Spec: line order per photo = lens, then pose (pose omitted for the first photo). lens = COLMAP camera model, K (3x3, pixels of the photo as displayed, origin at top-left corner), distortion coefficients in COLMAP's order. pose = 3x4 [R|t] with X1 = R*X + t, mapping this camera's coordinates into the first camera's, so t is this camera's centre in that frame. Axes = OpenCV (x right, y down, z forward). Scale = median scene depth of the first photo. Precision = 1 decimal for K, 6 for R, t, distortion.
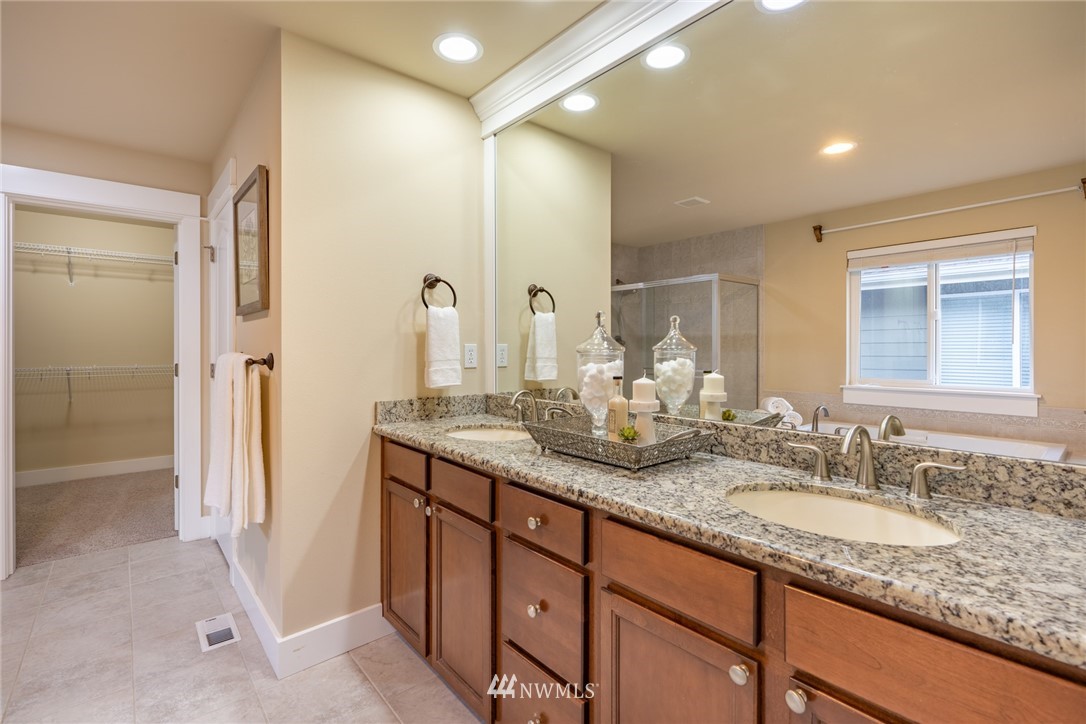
lens RADIAL K [[496.2, 0, 542.2], [0, 496.2, 355.1], [0, 0, 1]] dist [0.004622, 0.000498]
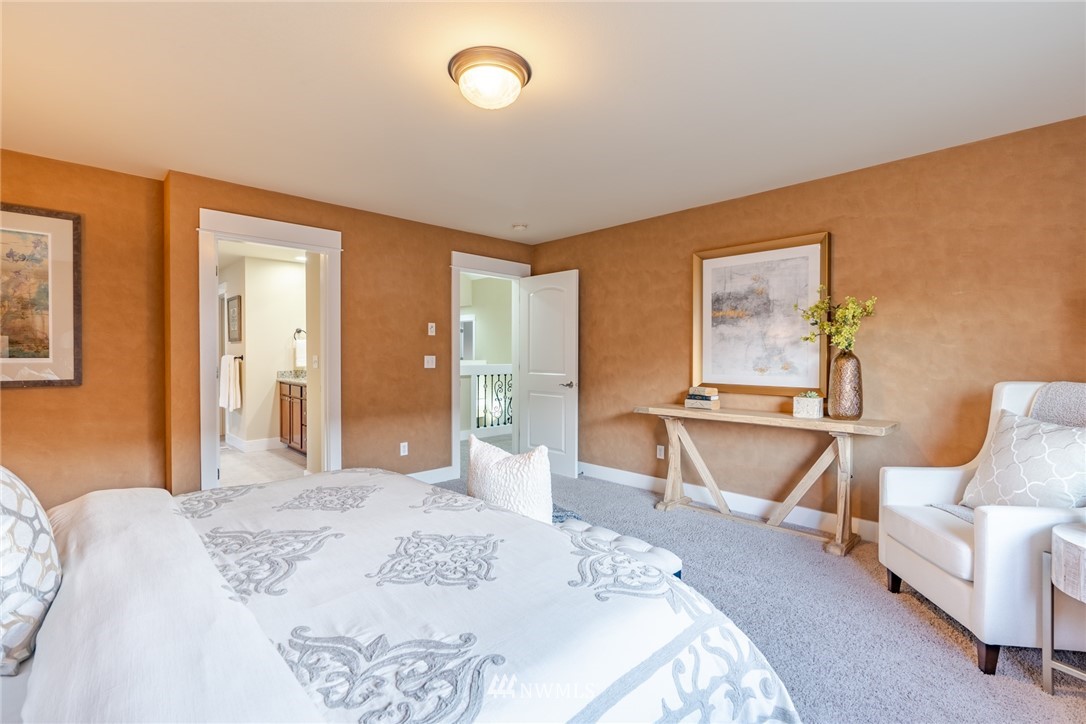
lens RADIAL K [[496.2, 0, 543.0], [0, 496.2, 360.2], [0, 0, 1]] dist [0.004622, 0.000498]
pose [[0.995925, 0.003497, 0.090114, 1.135196], [-0.003466, 0.999994, -0.000499, 0.026195], [-0.090115, 0.000185, 0.995931, -2.457699]]
